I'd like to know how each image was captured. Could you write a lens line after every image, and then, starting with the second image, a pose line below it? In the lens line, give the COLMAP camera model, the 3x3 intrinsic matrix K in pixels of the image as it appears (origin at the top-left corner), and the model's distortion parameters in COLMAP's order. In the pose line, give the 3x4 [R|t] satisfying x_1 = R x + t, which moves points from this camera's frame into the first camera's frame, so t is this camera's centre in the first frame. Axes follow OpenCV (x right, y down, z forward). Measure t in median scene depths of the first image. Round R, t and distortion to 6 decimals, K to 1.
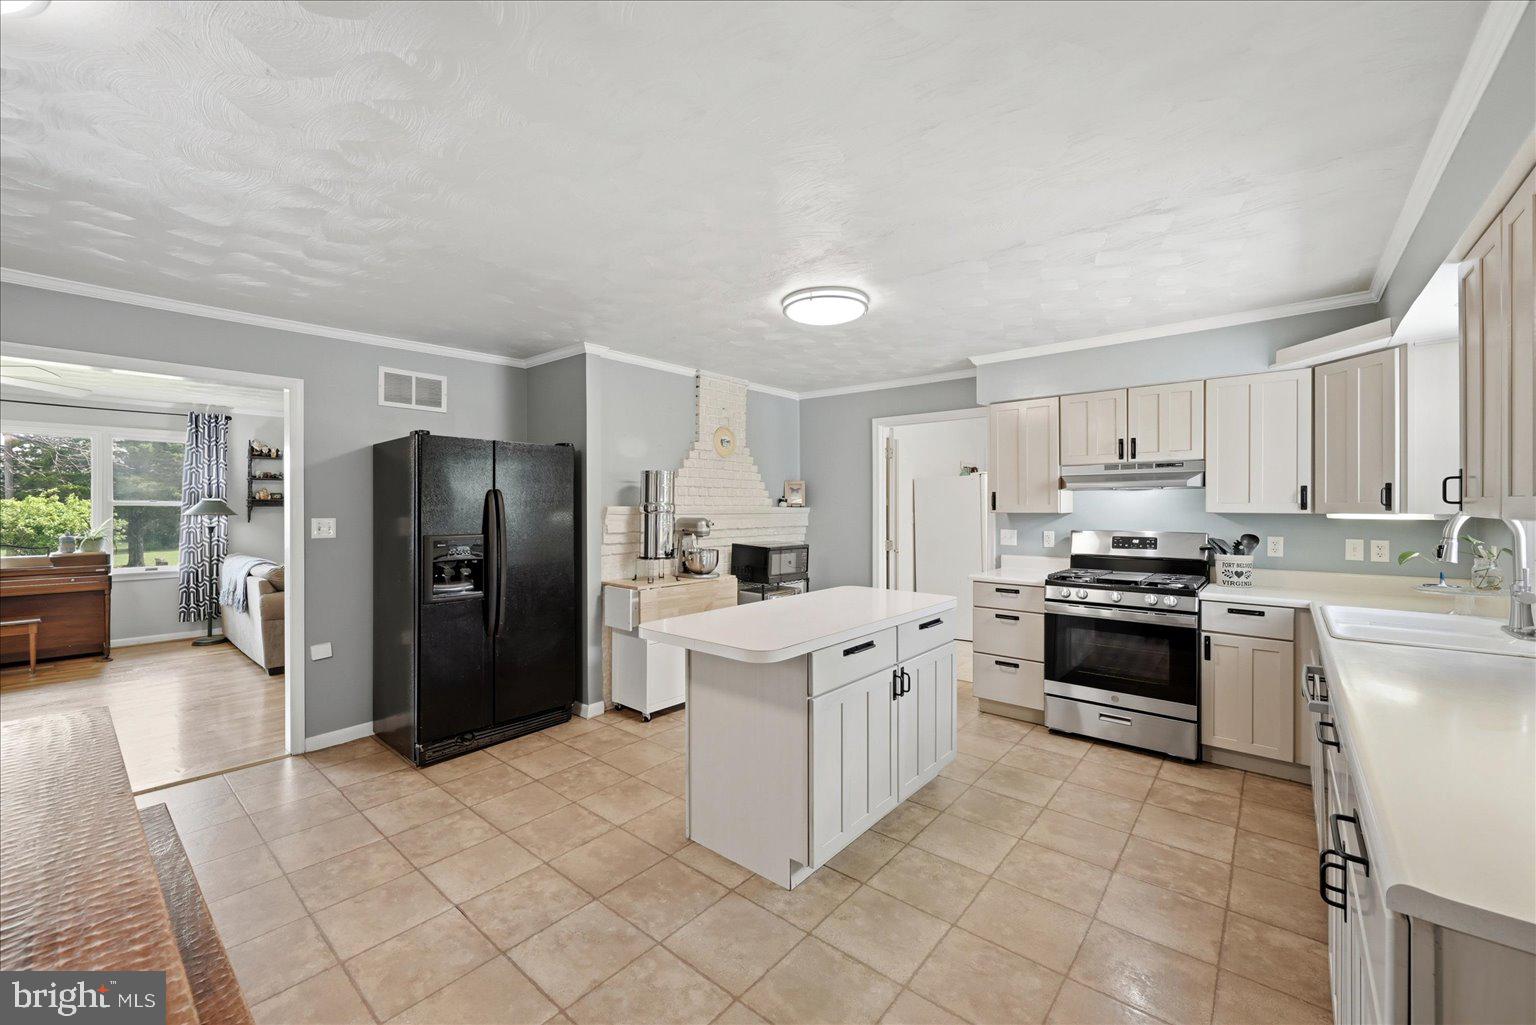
lens RADIAL K [[603.7, 0, 776.0], [0, 603.7, 508.2], [0, 0, 1]] dist [-0.000399, 0.000066]
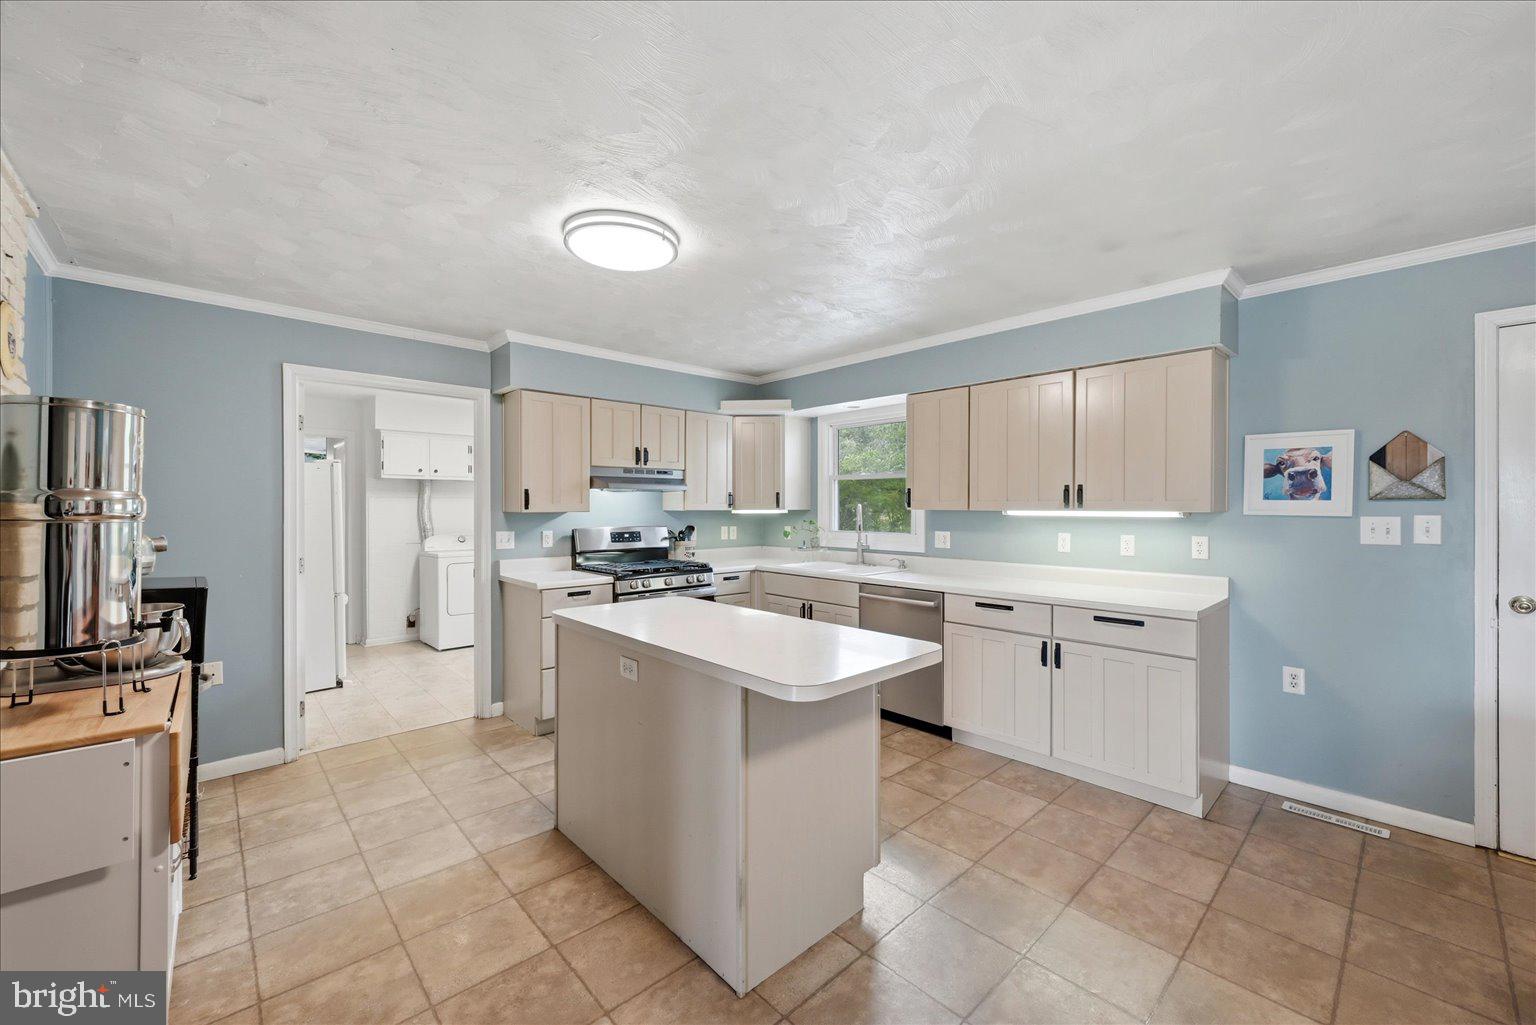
lens RADIAL K [[603.7, 0, 775.1], [0, 603.7, 507.1], [0, 0, 1]] dist [-0.000399, 0.000066]
pose [[0.125495, 0.001064, 0.992094, -0.548422], [0.004751, 0.999987, -0.001673, 0.003431], [-0.992083, 0.004924, 0.125488, 0.596754]]
